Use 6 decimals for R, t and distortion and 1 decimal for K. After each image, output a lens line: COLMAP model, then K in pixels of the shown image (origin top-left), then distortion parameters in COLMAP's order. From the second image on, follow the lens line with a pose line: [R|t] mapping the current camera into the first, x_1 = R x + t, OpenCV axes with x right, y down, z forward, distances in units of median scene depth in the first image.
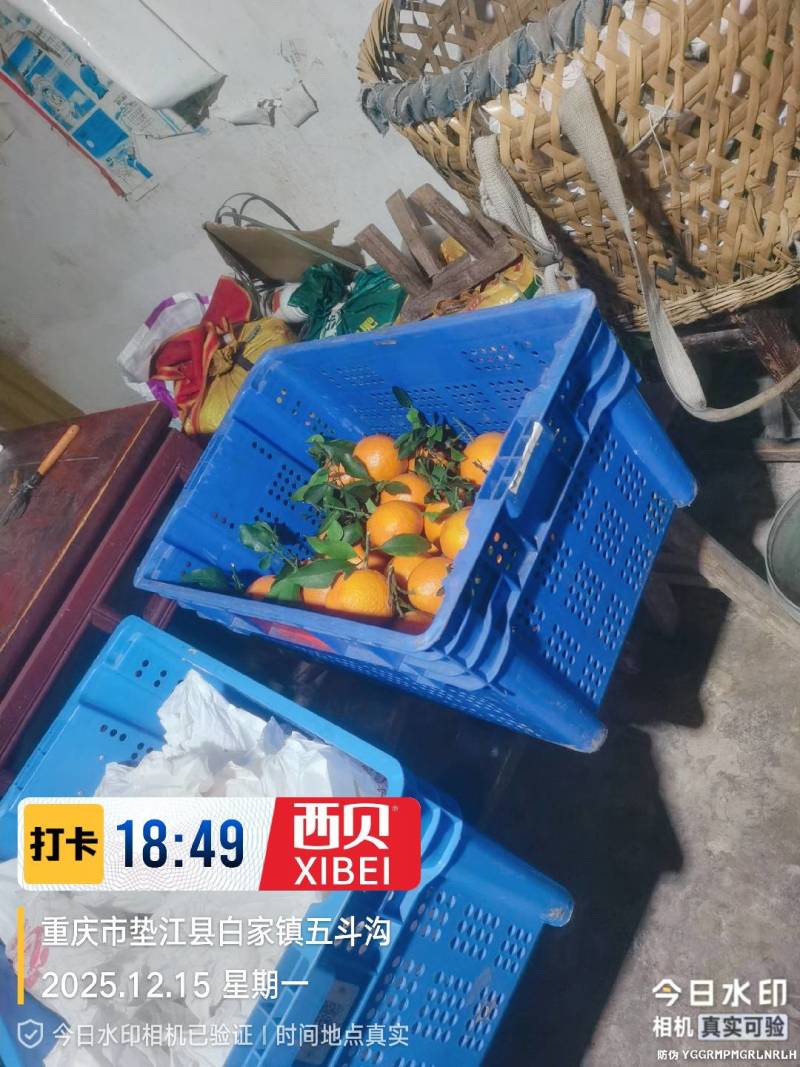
lens RADIAL K [[827.2, 0, 400.0], [0, 827.2, 533.5], [0, 0, 1]] dist [0.063531, -0.078877]
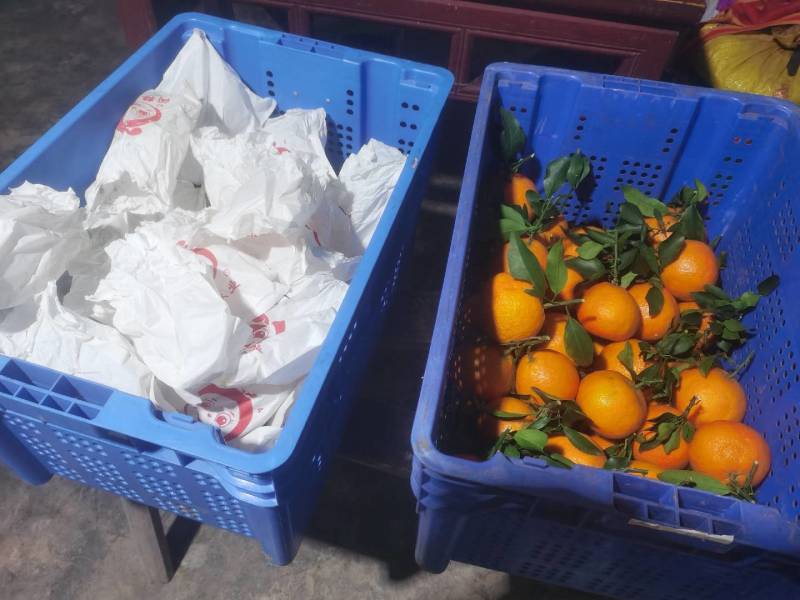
lens RADIAL K [[620.2, 0, 400.0], [0, 620.2, 300.0], [0, 0, 1]] dist [0.063531, -0.078877]
pose [[0.249523, 0.967977, 0.027550, -0.094920], [-0.874898, 0.213153, 0.434878, -0.108395], [0.415079, -0.132616, 0.900068, 0.246560]]
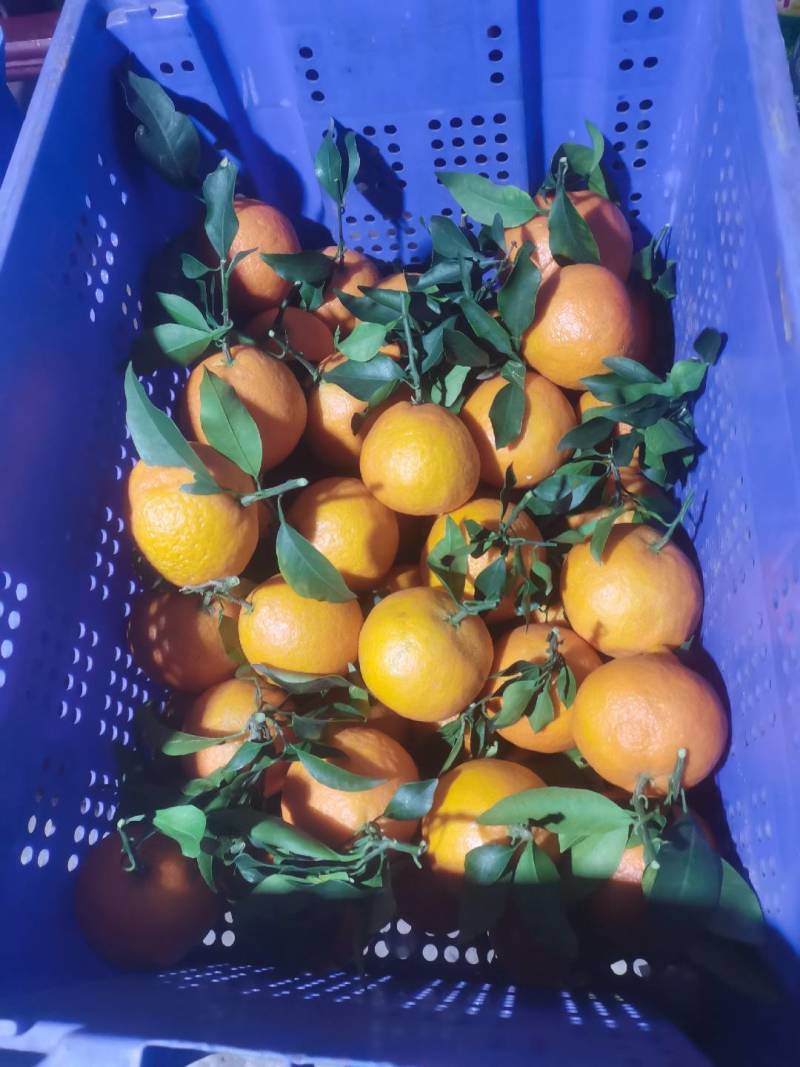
lens RADIAL K [[827.2, 0, 400.0], [0, 827.2, 533.5], [0, 0, 1]] dist [0.063531, -0.078877]
pose [[0.463687, 0.860871, 0.209512, -0.072381], [-0.777321, 0.281798, 0.562460, -0.246612], [0.425165, -0.423664, 0.799840, 0.565322]]
